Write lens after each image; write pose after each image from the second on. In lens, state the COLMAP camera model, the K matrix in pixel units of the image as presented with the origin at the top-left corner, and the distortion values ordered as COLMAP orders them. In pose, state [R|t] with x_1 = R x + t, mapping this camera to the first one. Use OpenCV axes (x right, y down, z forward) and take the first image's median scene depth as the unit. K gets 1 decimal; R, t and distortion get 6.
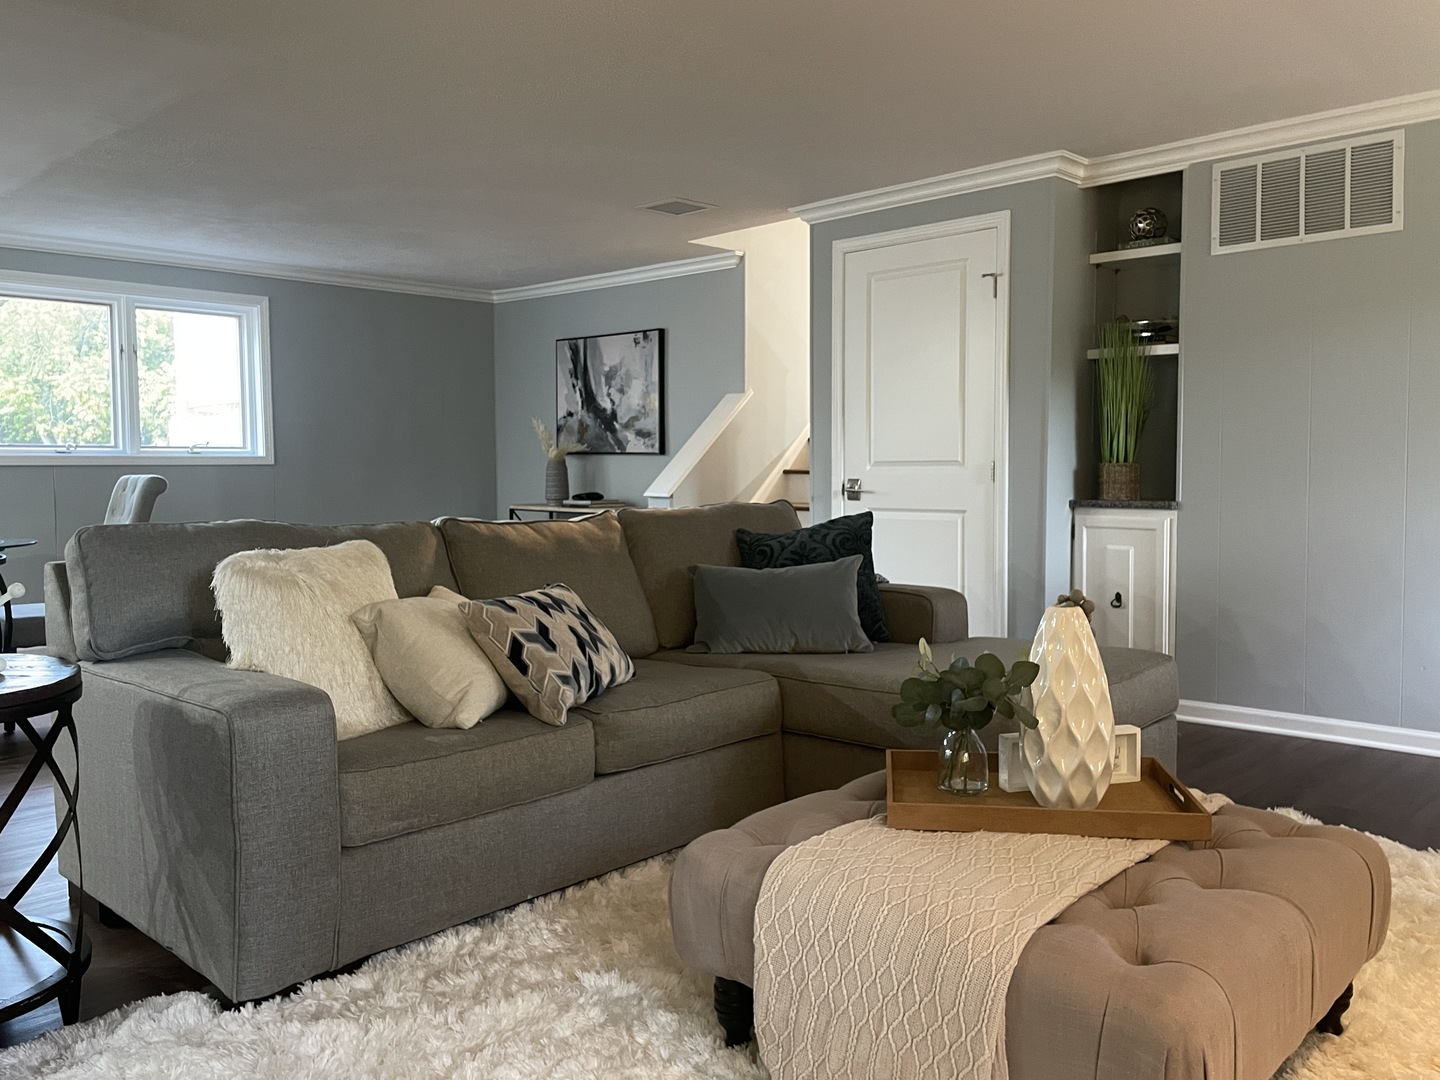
lens RADIAL K [[1111.9, 0, 720.0], [0, 1111.9, 544.7], [0, 0, 1]] dist [0.011074, -0.026536]
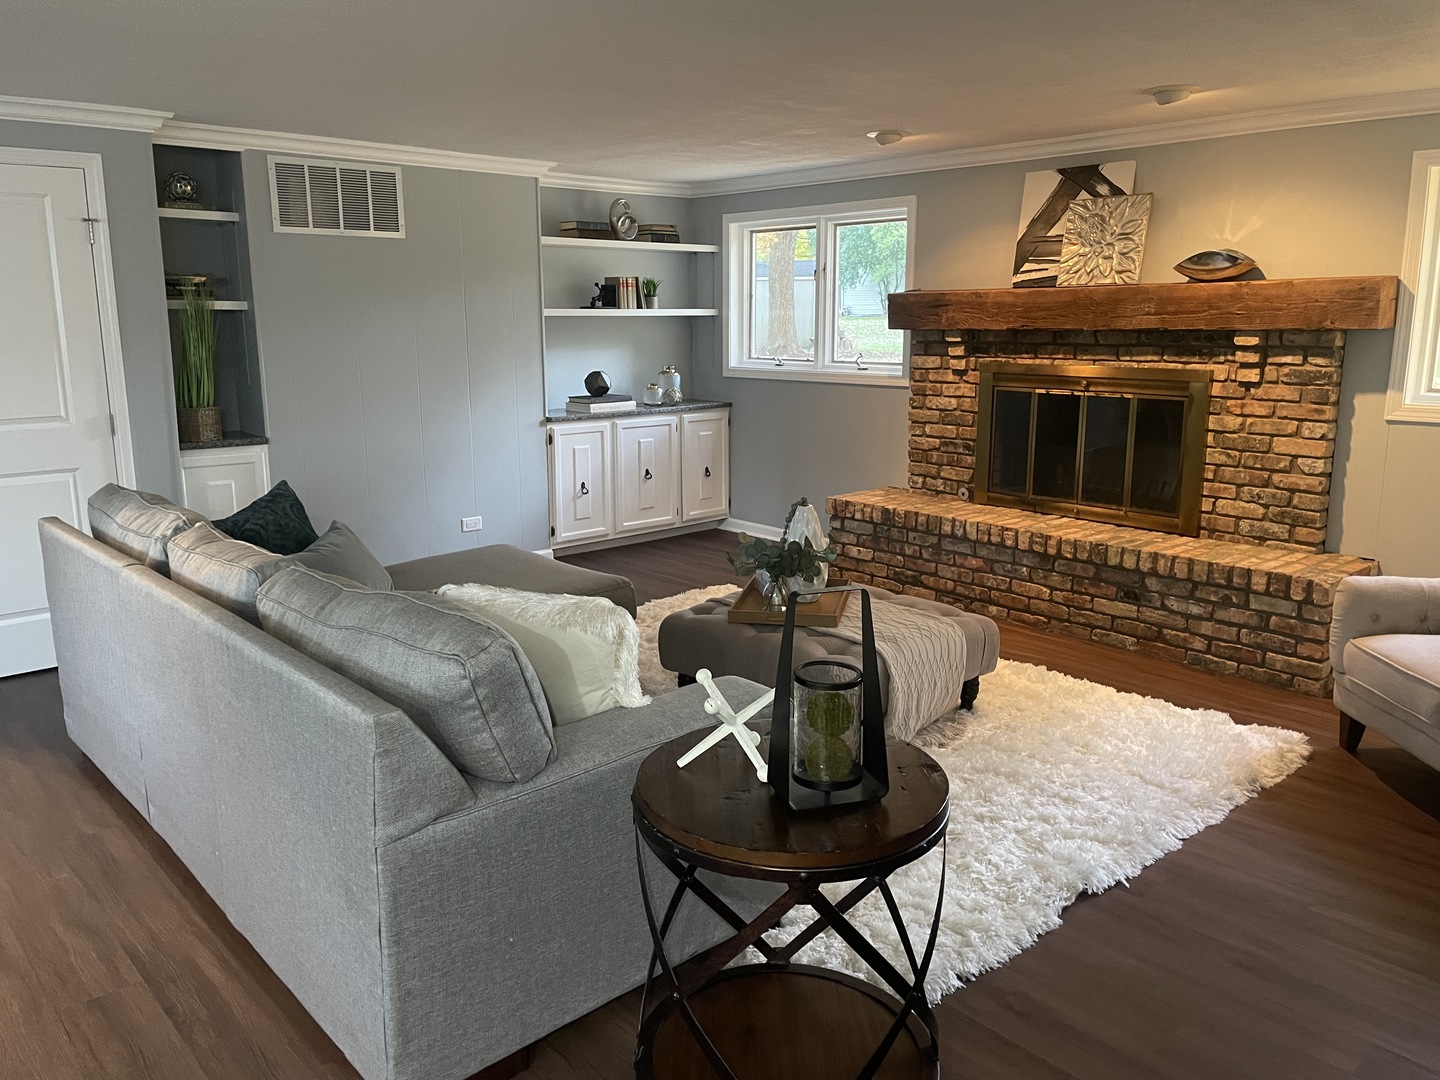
lens RADIAL K [[1086.8, 0, 719.5], [0, 1086.8, 537.8], [0, 0, 1]] dist [0.070277, -0.098552]
pose [[0.062525, -0.199097, 0.977983, -0.764827], [0.071773, 0.978260, 0.194565, -0.132144], [-0.995459, 0.058028, 0.075455, 0.445181]]
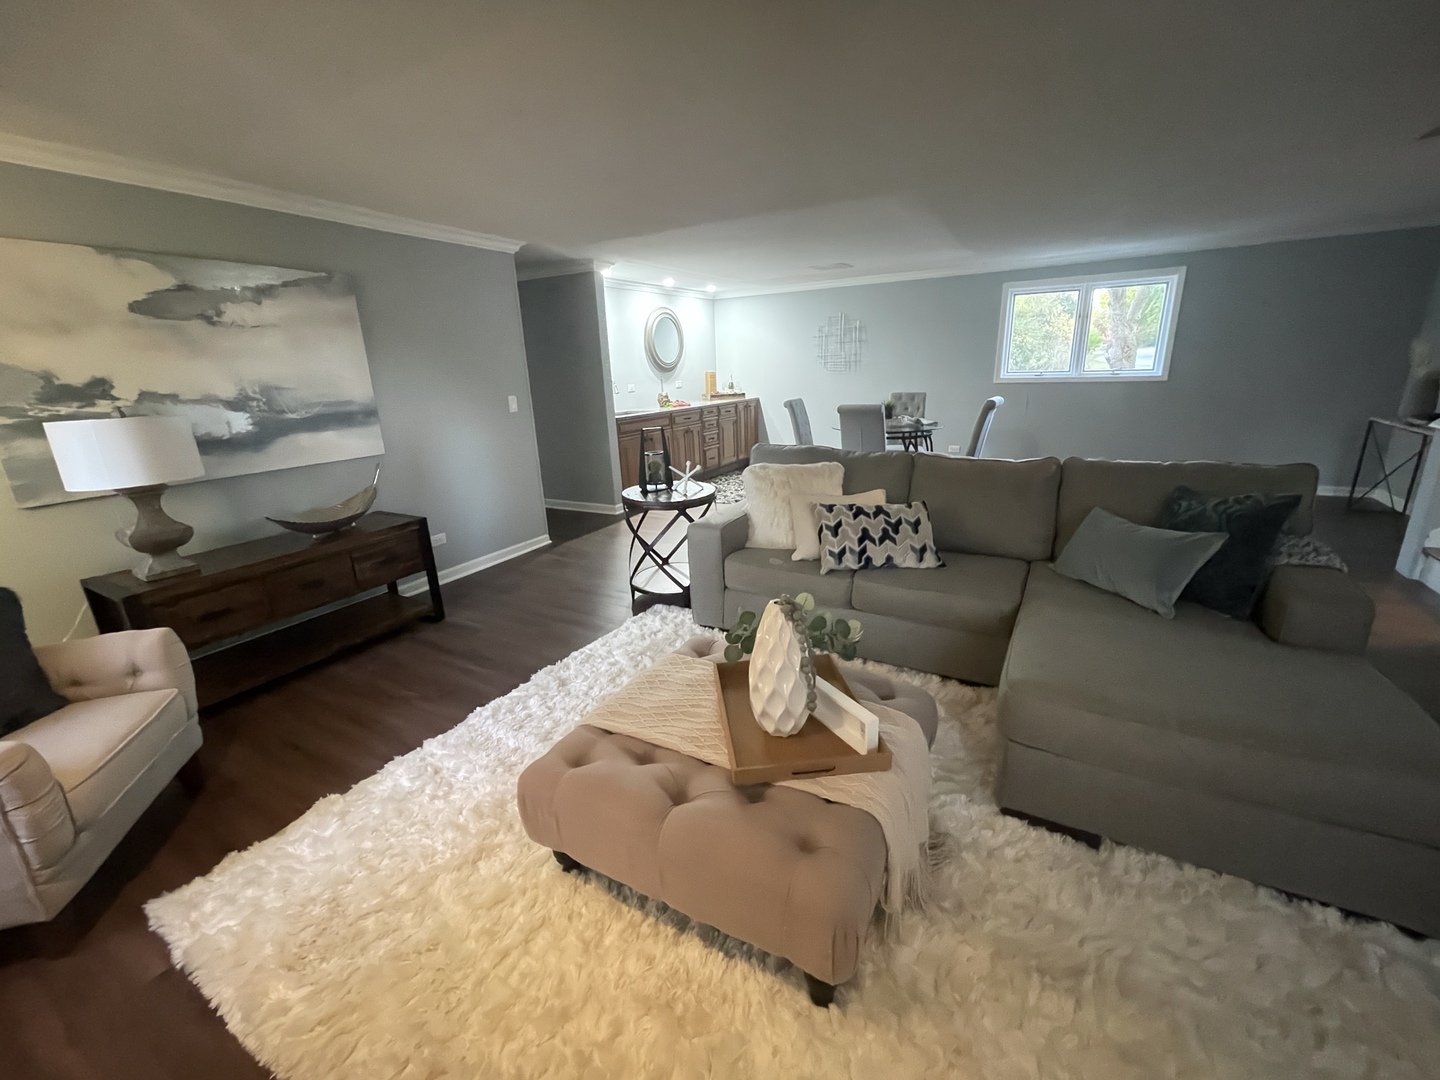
lens RADIAL K [[585.3, 0, 728.5], [0, 585.3, 540.9], [0, 0, 1]] dist [-0.002972, -0.000762]
pose [[0.257320, 0.257454, -0.931399, 0.441056], [-0.027874, 0.965432, 0.259160, -0.091880], [0.965924, -0.040725, 0.255602, 0.344912]]
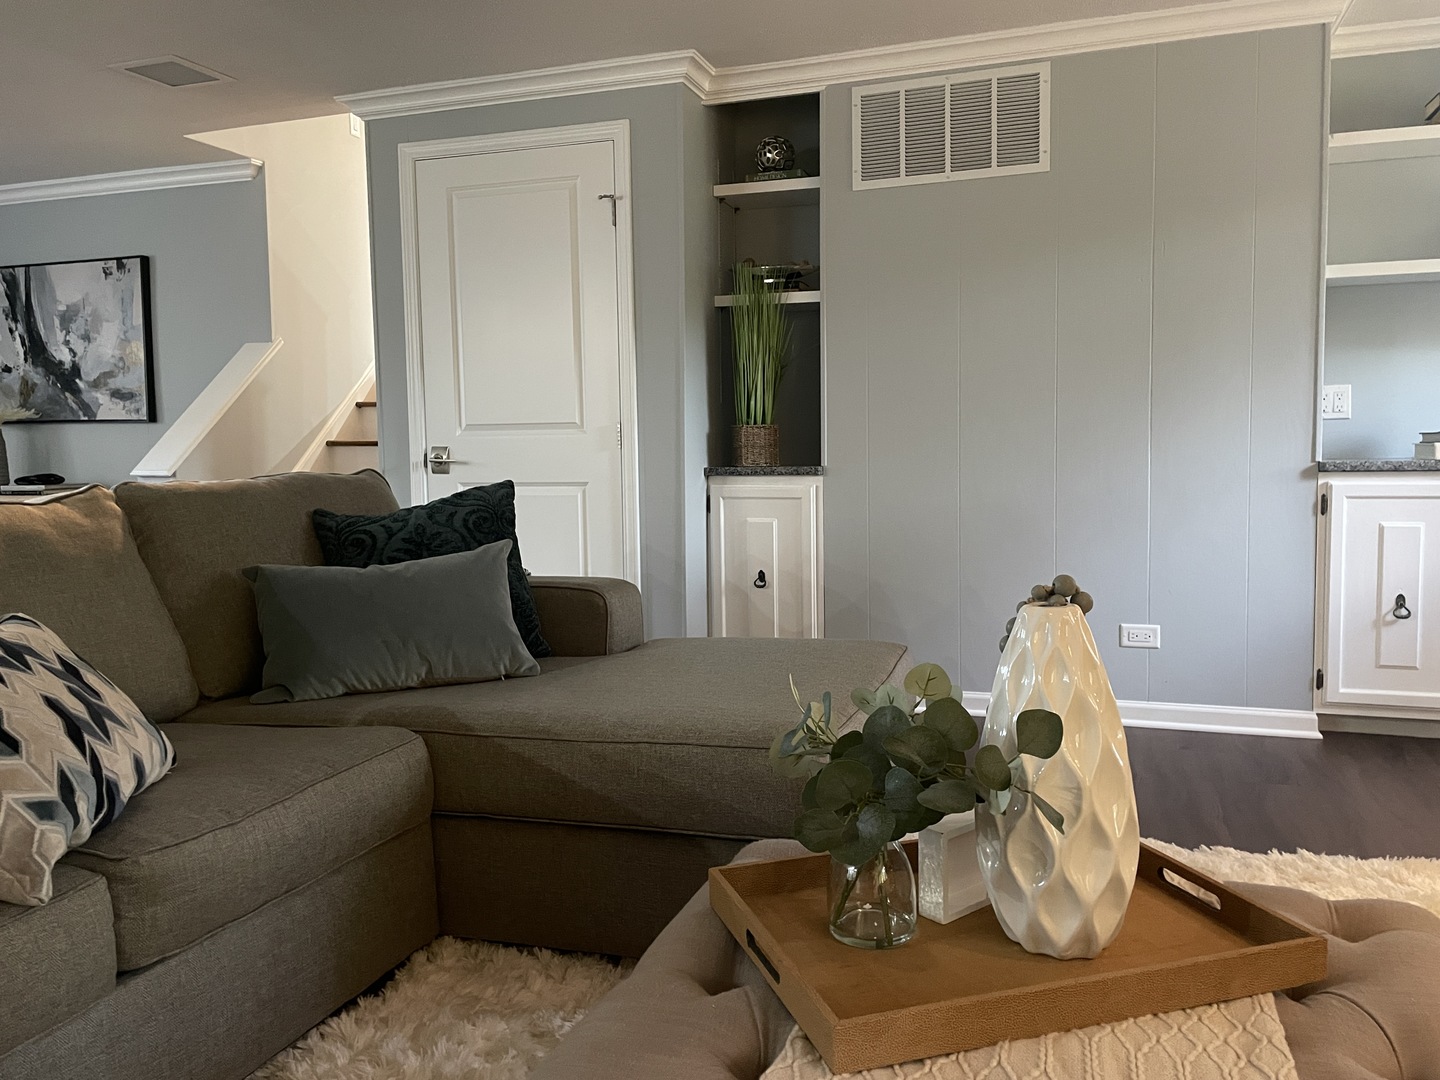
lens RADIAL K [[1086.8, 0, 725.5], [0, 1086.8, 526.1], [0, 0, 1]] dist [0.070277, -0.098552]
pose [[0.901291, -0.037592, 0.431580, -0.042830], [0.038938, 0.999225, 0.005718, 0.001518], [-0.431460, 0.011651, 0.902057, 0.250426]]
